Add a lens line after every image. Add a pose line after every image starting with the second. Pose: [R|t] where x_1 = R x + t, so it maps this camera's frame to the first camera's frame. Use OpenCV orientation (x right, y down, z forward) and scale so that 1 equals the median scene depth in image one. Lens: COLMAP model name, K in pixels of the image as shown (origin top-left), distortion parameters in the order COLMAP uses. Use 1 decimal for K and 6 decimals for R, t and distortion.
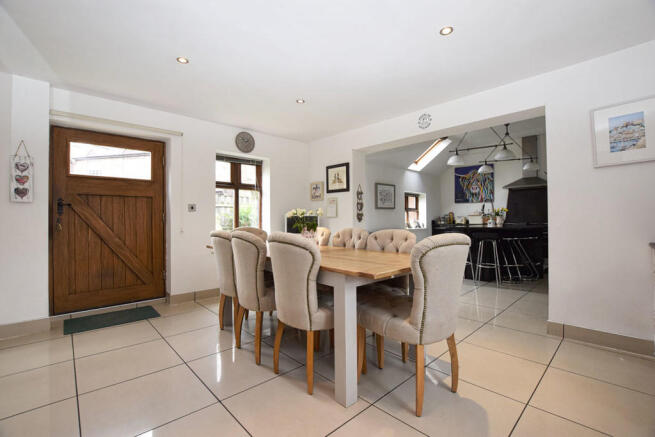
lens RADIAL K [[287.8, 0, 326.2], [0, 287.8, 217.8], [0, 0, 1]] dist [-0.029174, -0.000059]
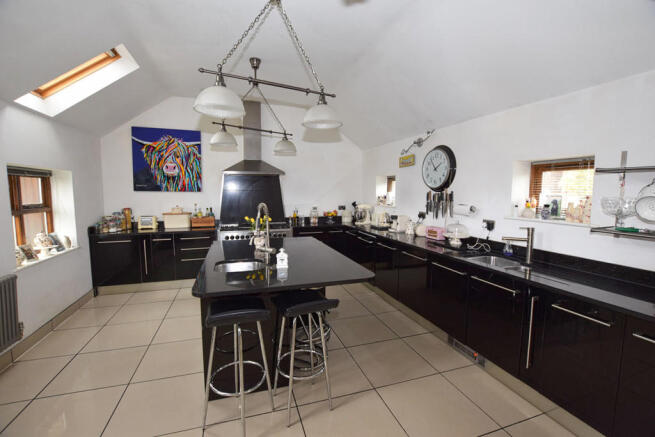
lens RADIAL K [[287.8, 0, 328.0], [0, 287.8, 217.3], [0, 0, 1]] dist [-0.029174, -0.000059]
pose [[0.433359, -0.070458, 0.898463, 0.121524], [-0.009295, 0.996537, 0.082633, -0.052498], [-0.901174, -0.044161, 0.431203, 0.443883]]
